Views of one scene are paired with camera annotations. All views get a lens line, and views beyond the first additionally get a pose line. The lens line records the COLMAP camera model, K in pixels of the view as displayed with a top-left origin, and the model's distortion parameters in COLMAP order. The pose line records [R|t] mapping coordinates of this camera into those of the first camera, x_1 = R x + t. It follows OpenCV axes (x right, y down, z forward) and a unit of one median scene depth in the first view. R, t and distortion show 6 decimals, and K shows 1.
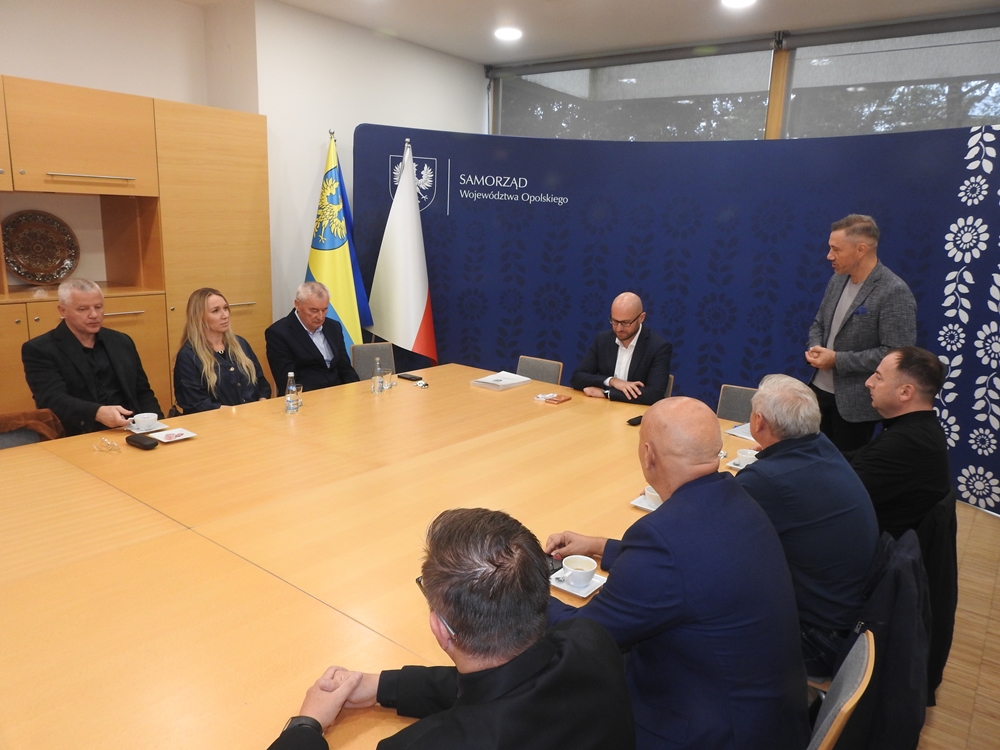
lens RADIAL K [[727.0, 0, 500.0], [0, 727.0, 375.0], [0, 0, 1]] dist [-0.001766, -0.000975]
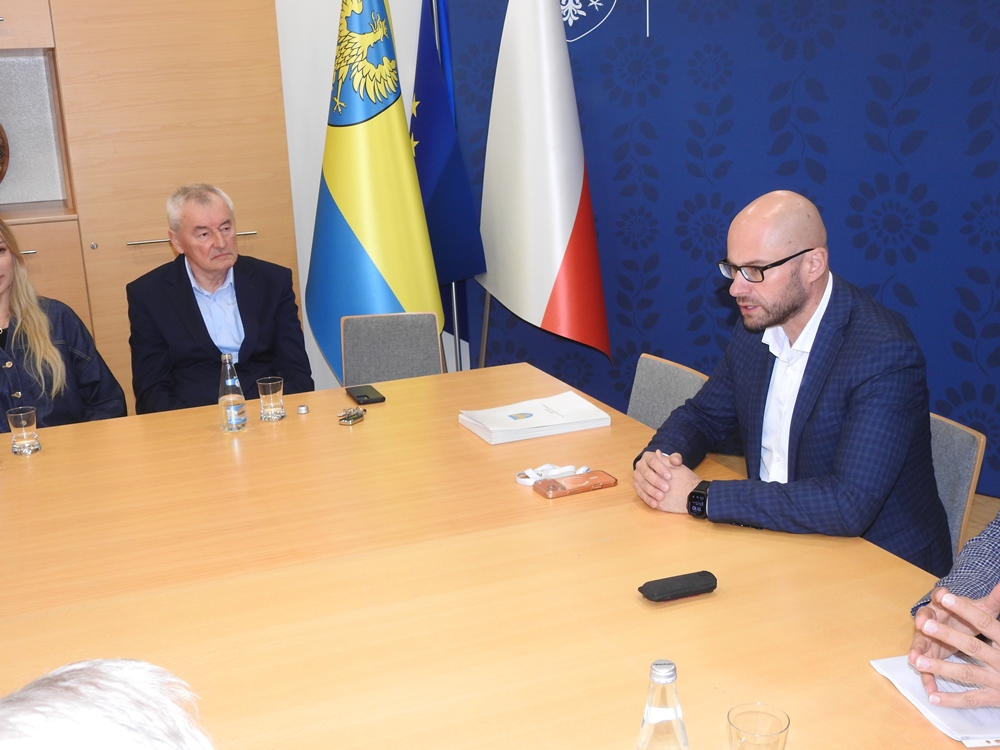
lens RADIAL K [[1167.6, 0, 500.0], [0, 1167.6, 375.0], [0, 0, 1]] dist [0.028925, 0.023003]
pose [[0.866238, 0.049211, -0.497201, 0.283943], [-0.032147, 0.998565, 0.042827, -0.039639], [0.498596, -0.021115, 0.866578, 0.365723]]
